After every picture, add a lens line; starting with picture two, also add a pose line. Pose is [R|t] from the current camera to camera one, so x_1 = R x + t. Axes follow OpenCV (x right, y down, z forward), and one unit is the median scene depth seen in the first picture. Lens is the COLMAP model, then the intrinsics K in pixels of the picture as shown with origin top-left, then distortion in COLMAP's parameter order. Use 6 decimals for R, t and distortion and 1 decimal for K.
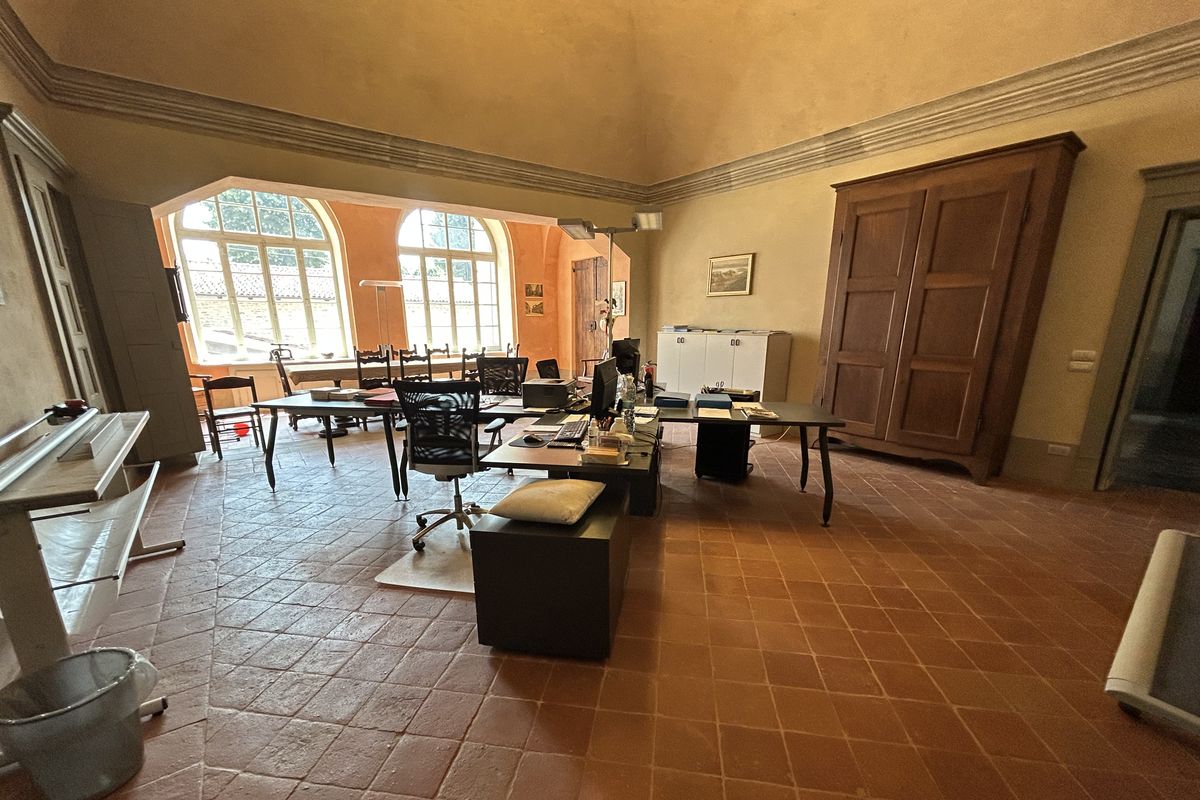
lens RADIAL K [[486.4, 0, 598.4], [0, 486.4, 450.0], [0, 0, 1]] dist [-0.002513, 0.004182]
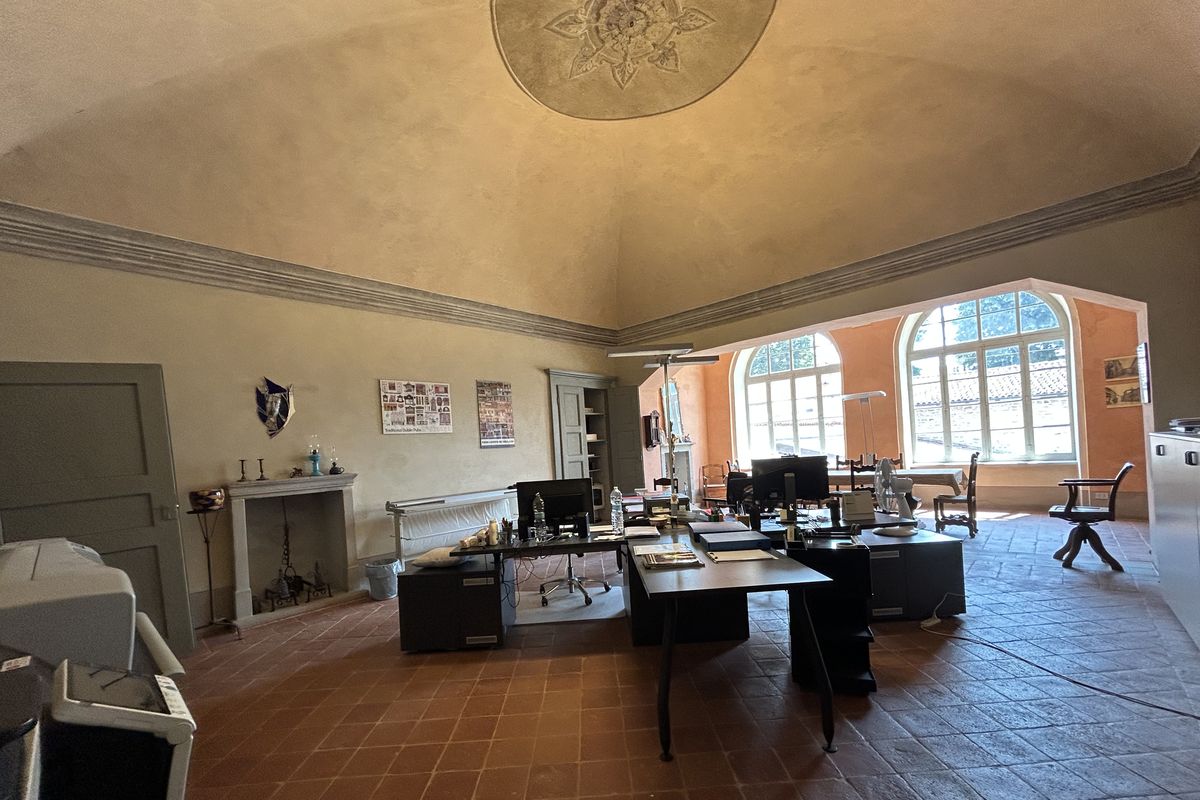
lens RADIAL K [[486.4, 0, 598.4], [0, 486.4, 450.0], [0, 0, 1]] dist [-0.002513, 0.004182]
pose [[0.181656, -0.008239, -0.983328, 0.406141], [-0.191100, 0.980605, -0.043519, -0.071370], [0.964615, 0.195819, 0.176559, 0.273796]]
